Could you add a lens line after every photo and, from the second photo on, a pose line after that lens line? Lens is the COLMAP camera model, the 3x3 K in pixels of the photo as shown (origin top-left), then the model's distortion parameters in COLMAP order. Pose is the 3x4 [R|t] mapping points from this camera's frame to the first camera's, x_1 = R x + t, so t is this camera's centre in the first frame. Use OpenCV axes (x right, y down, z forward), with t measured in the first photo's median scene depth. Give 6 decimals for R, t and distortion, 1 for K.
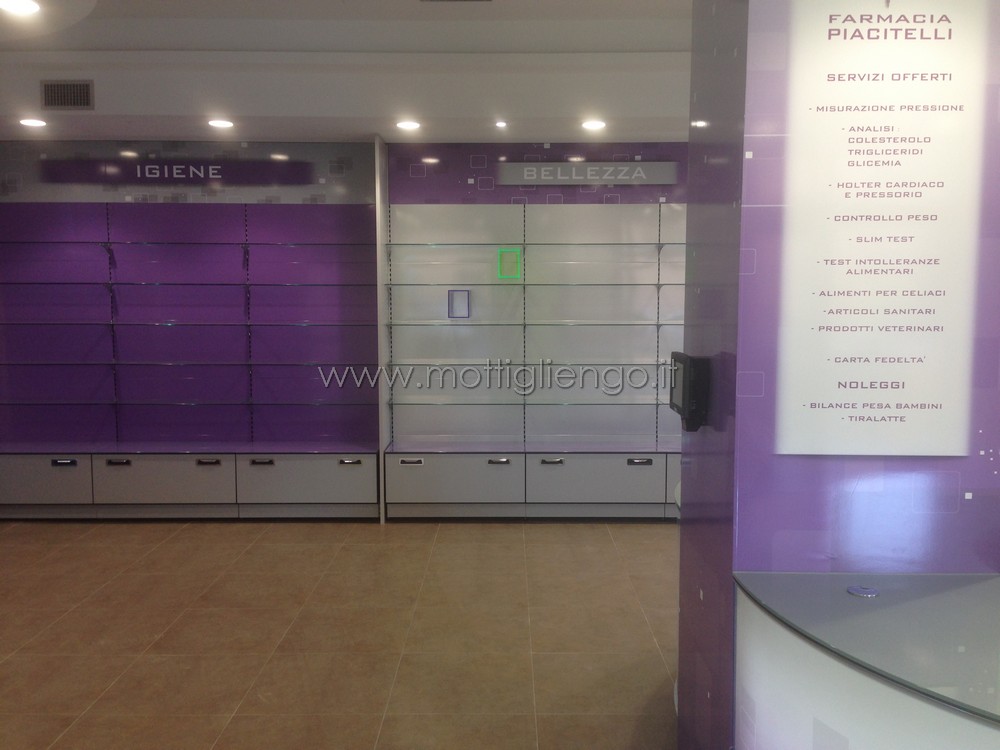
lens RADIAL K [[965.6, 0, 500.0], [0, 965.6, 375.0], [0, 0, 1]] dist [0.145610, -0.279081]
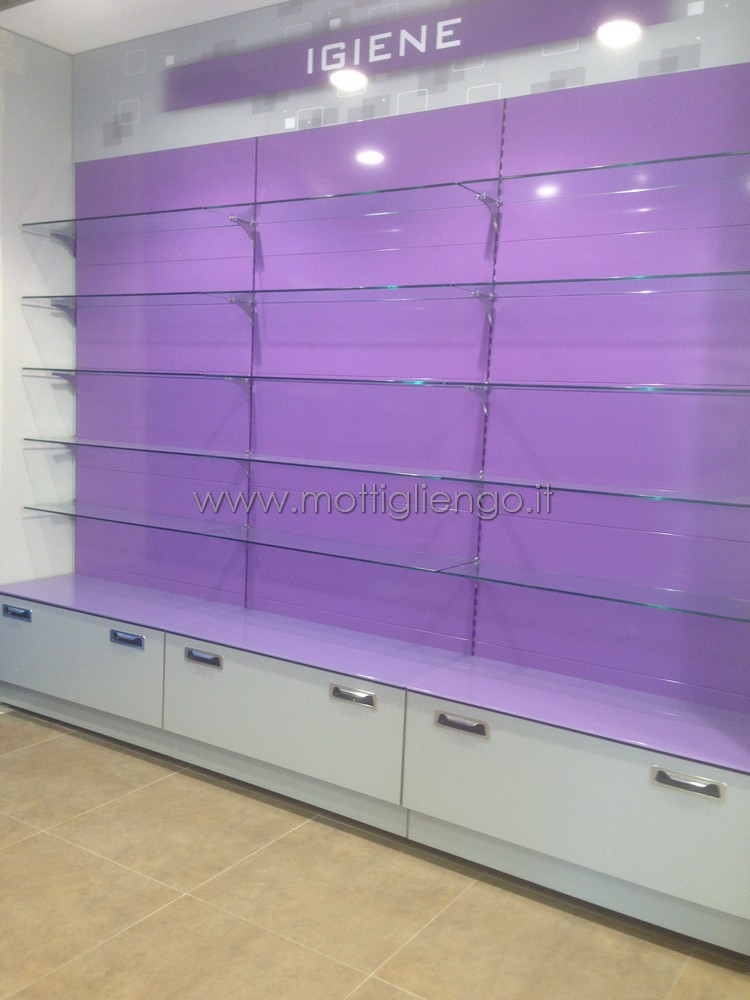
lens RADIAL K [[939.2, 0, 375.0], [0, 939.2, 500.0], [0, 0, 1]] dist [0.120371, -0.172390]
pose [[0.846563, 0.092988, -0.524103, -0.075887], [-0.093508, 0.995291, 0.025548, -0.008641], [0.524011, 0.027380, 0.851271, 0.624231]]
